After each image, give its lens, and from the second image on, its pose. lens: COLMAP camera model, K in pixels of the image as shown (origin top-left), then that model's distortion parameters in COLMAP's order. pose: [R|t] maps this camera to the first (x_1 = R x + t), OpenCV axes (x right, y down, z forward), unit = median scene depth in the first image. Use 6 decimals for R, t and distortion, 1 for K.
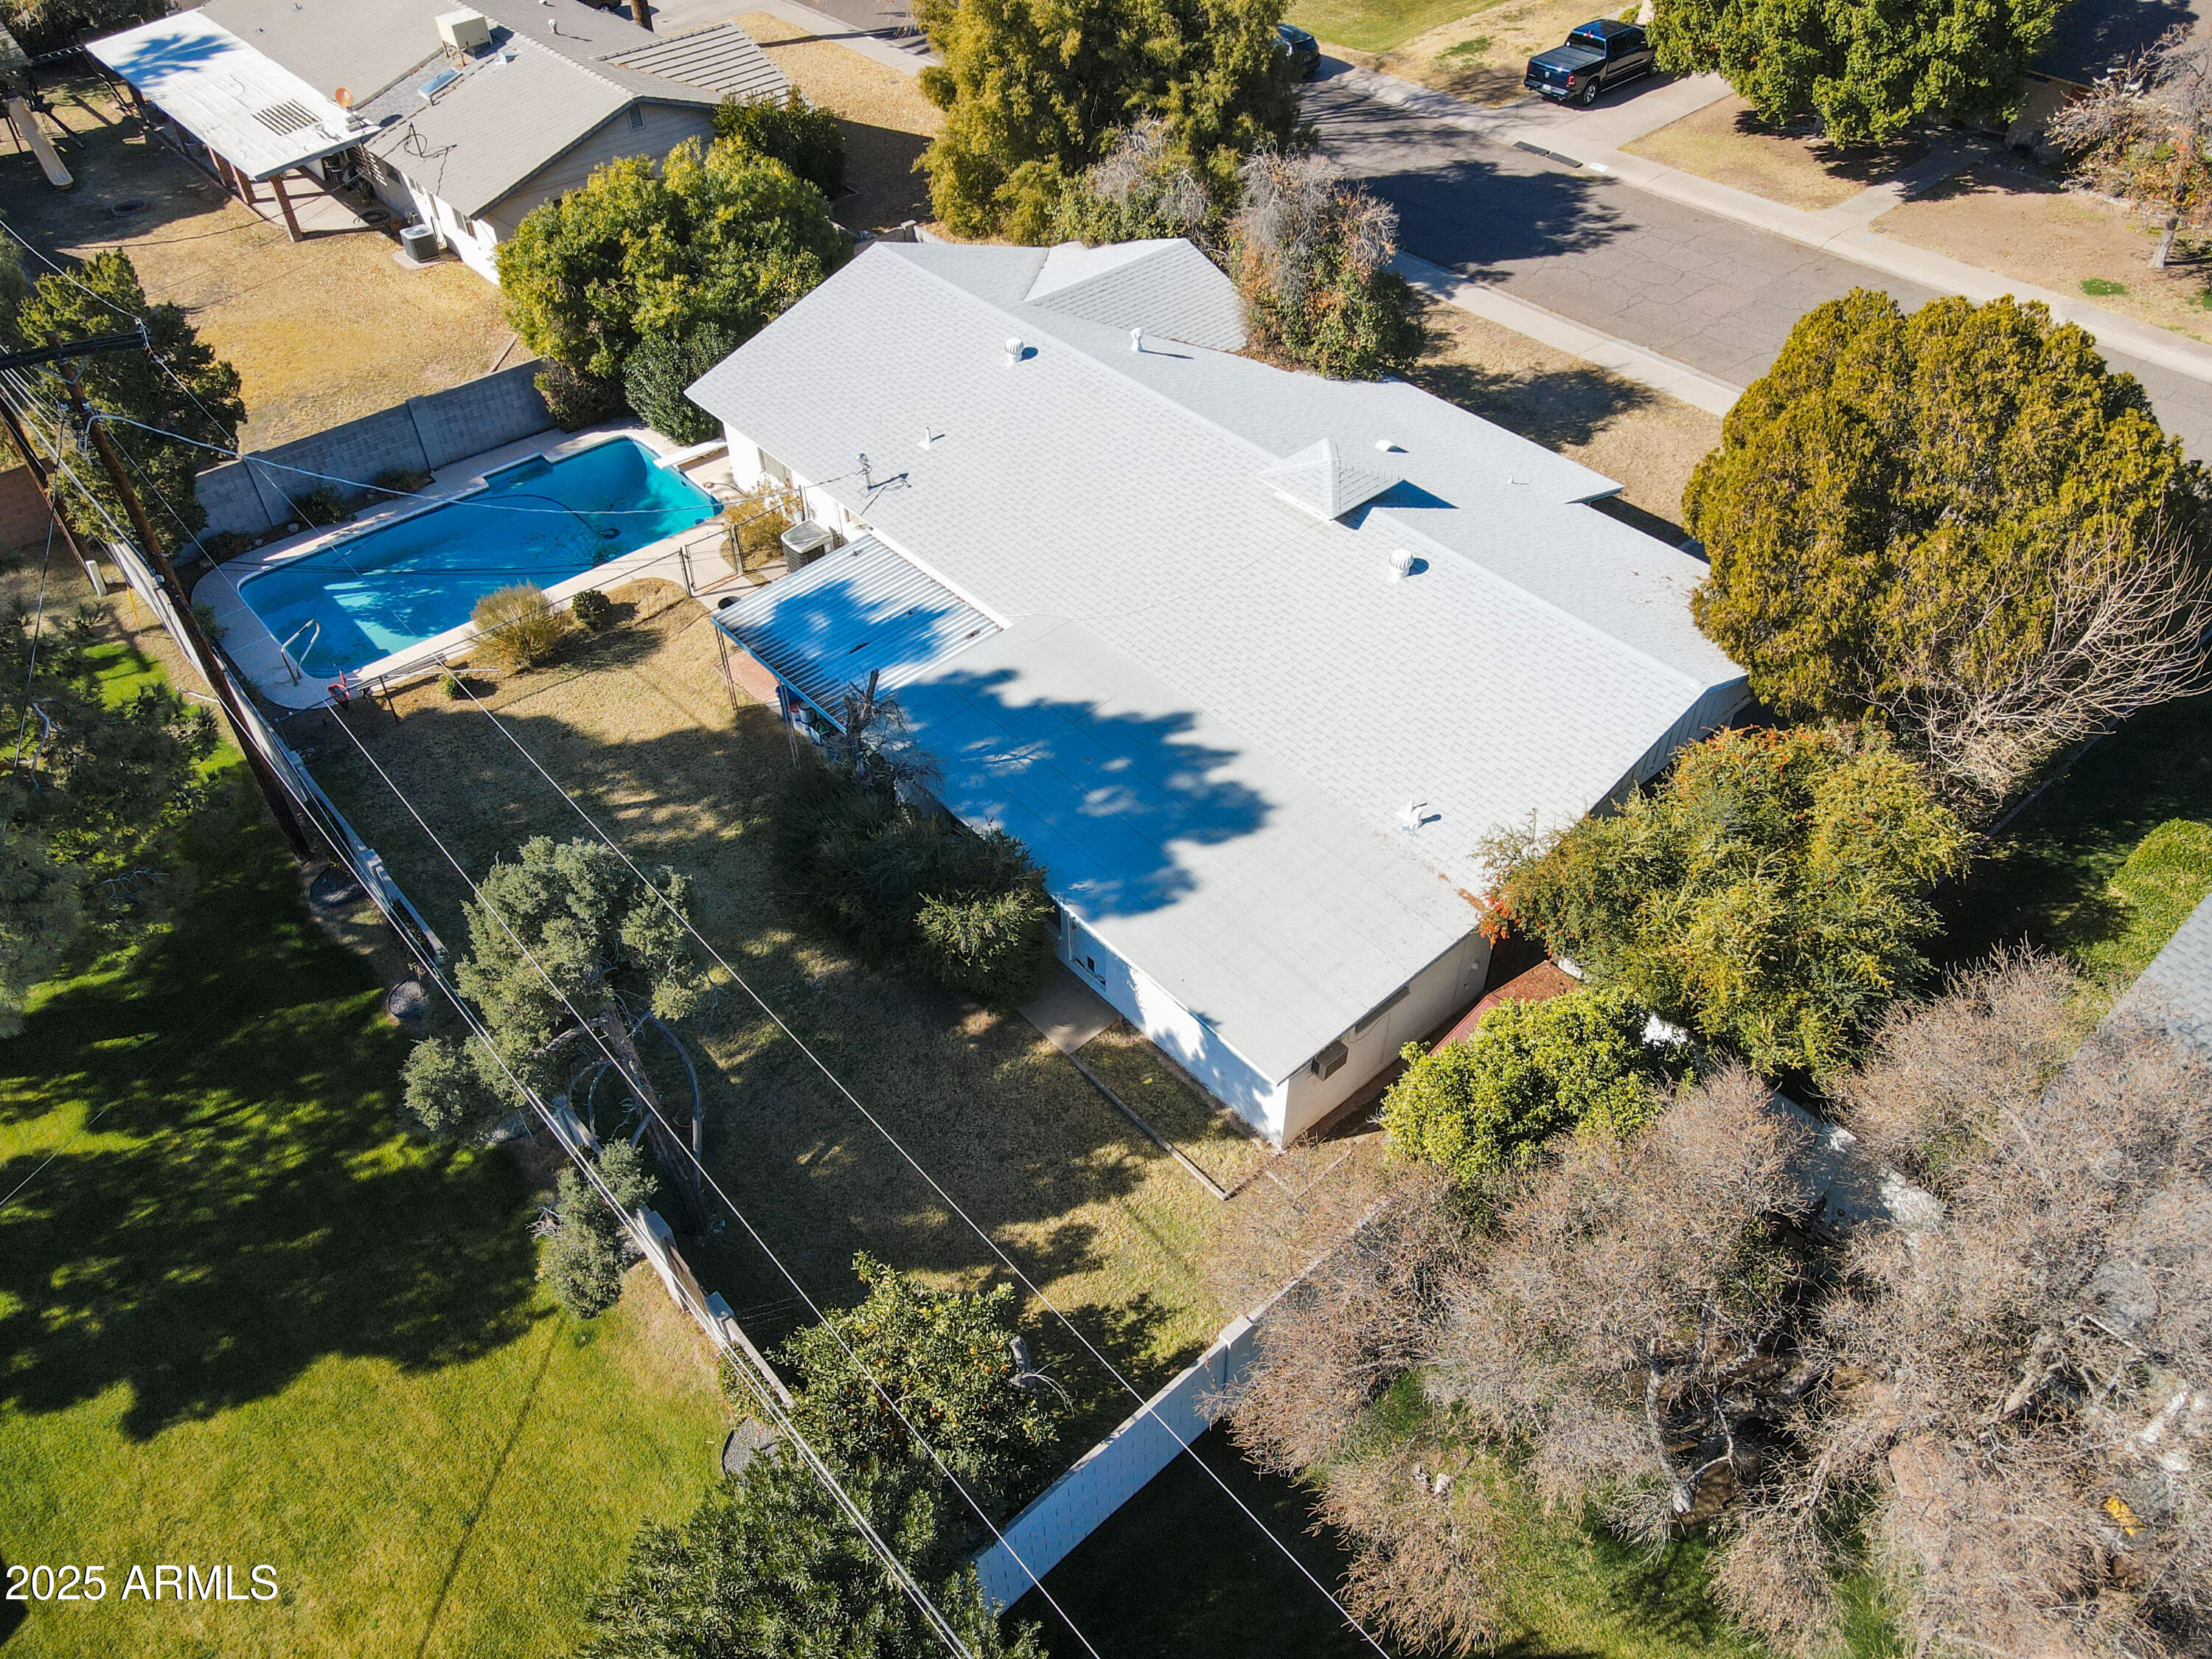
lens RADIAL K [[1623.8, 0, 1107.0], [0, 1623.8, 833.0], [0, 0, 1]] dist [0.004578, 0.019272]
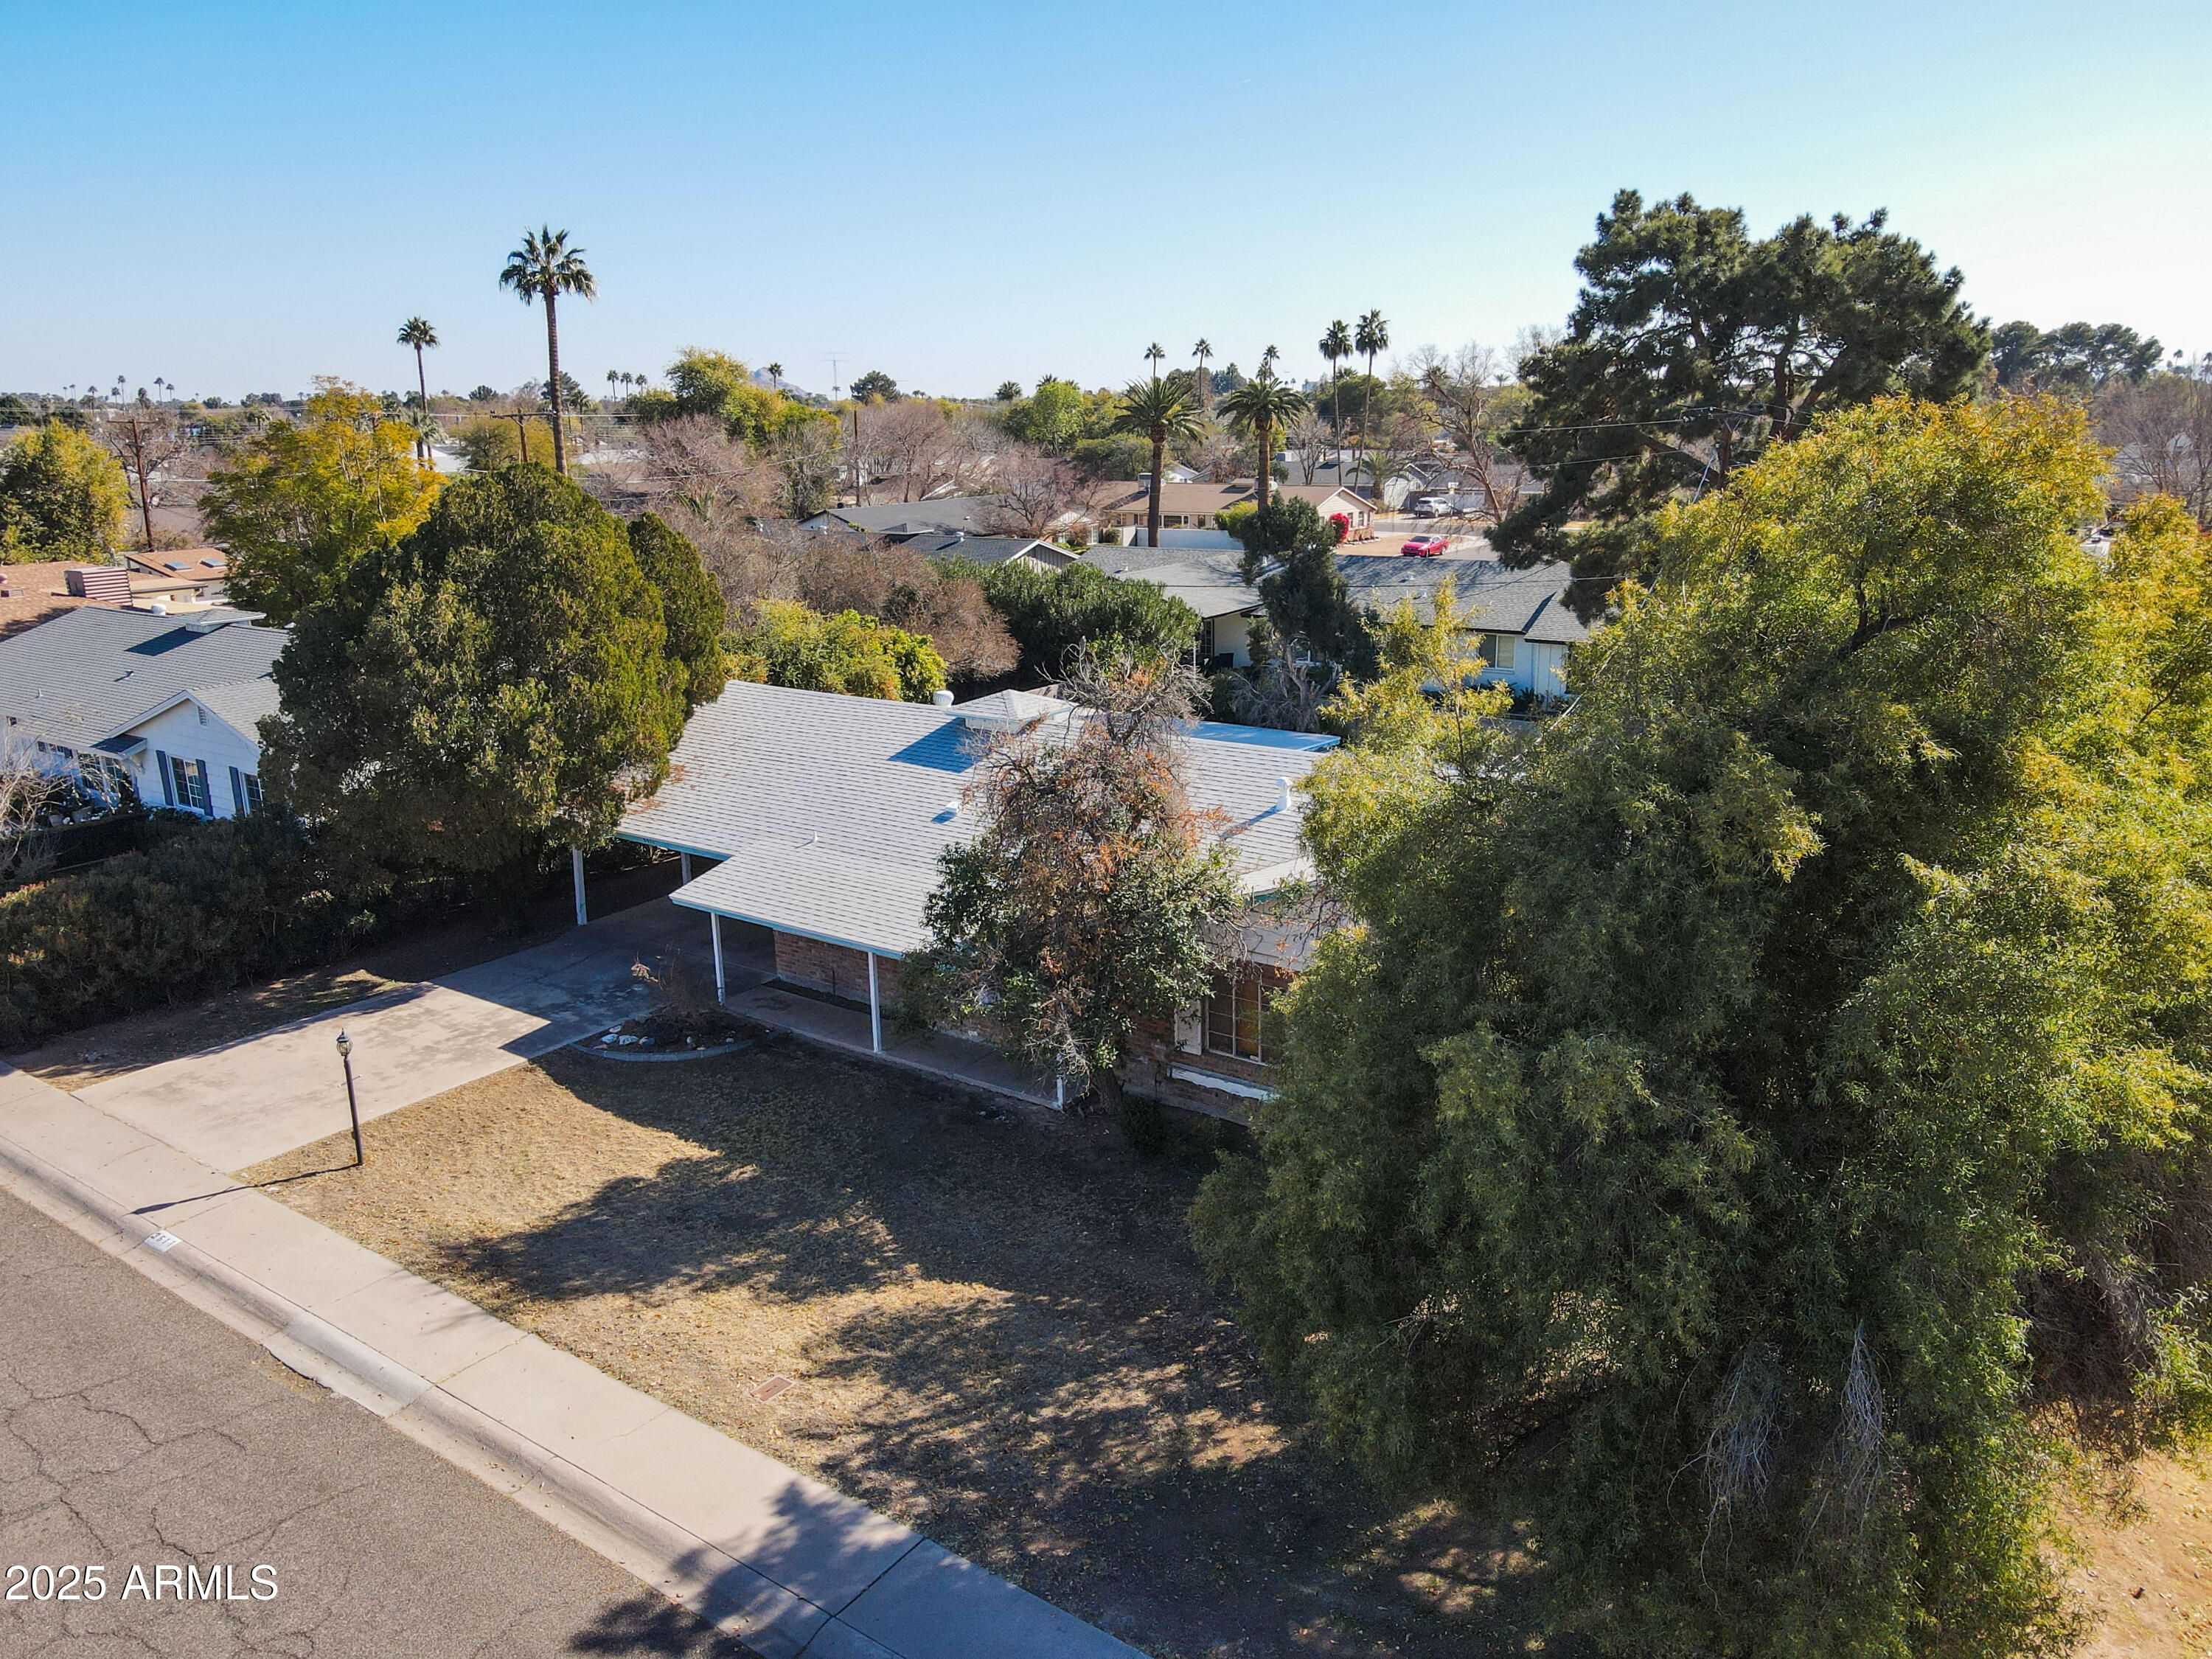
lens RADIAL K [[1623.8, 0, 1107.2], [0, 1623.8, 826.1], [0, 0, 1]] dist [0.004578, 0.019272]
pose [[-0.971084, 0.084983, -0.223098, 0.277097], [-0.142044, 0.545420, 0.826039, -0.931352], [0.191881, 0.833844, -0.517577, 1.407237]]
